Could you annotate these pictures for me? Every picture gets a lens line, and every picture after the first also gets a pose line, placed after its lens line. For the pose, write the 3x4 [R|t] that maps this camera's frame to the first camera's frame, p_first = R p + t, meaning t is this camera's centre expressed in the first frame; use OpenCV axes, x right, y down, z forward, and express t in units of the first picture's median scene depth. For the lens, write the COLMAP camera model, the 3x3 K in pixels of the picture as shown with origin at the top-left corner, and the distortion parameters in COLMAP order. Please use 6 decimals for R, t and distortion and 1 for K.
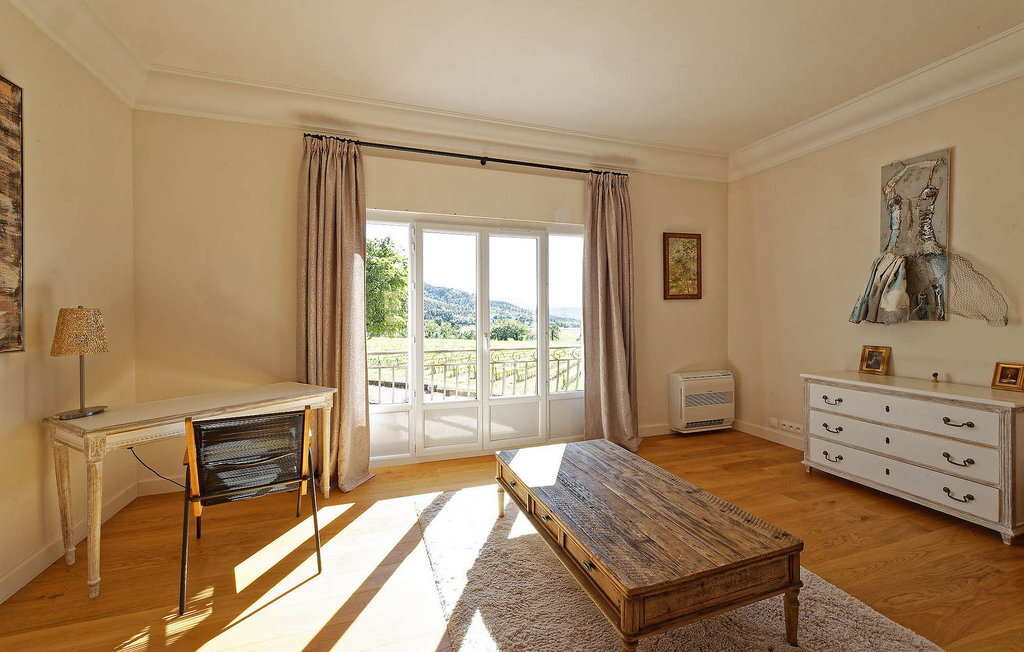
lens RADIAL K [[421.8, 0, 510.2], [0, 421.8, 321.7], [0, 0, 1]] dist [0.005170, -0.000749]
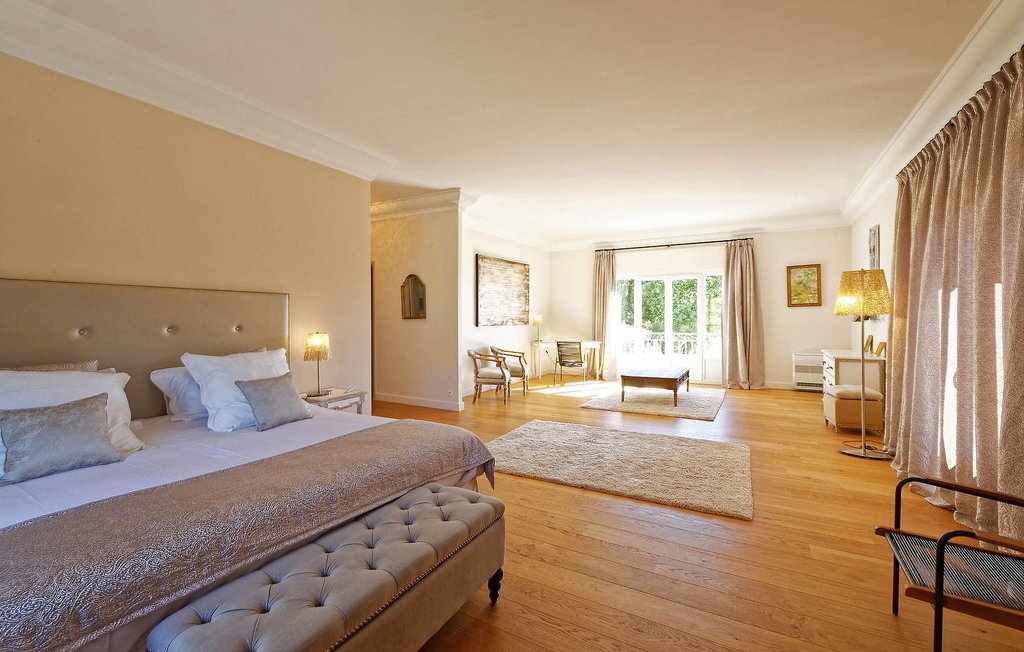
lens RADIAL K [[421.8, 0, 513.7], [0, 421.8, 323.8], [0, 0, 1]] dist [0.005170, -0.000749]
pose [[0.653285, 0.019646, -0.756857, 0.913355], [-0.012034, 0.999806, 0.015565, 0.000209], [0.757016, -0.001060, 0.653395, -0.877685]]
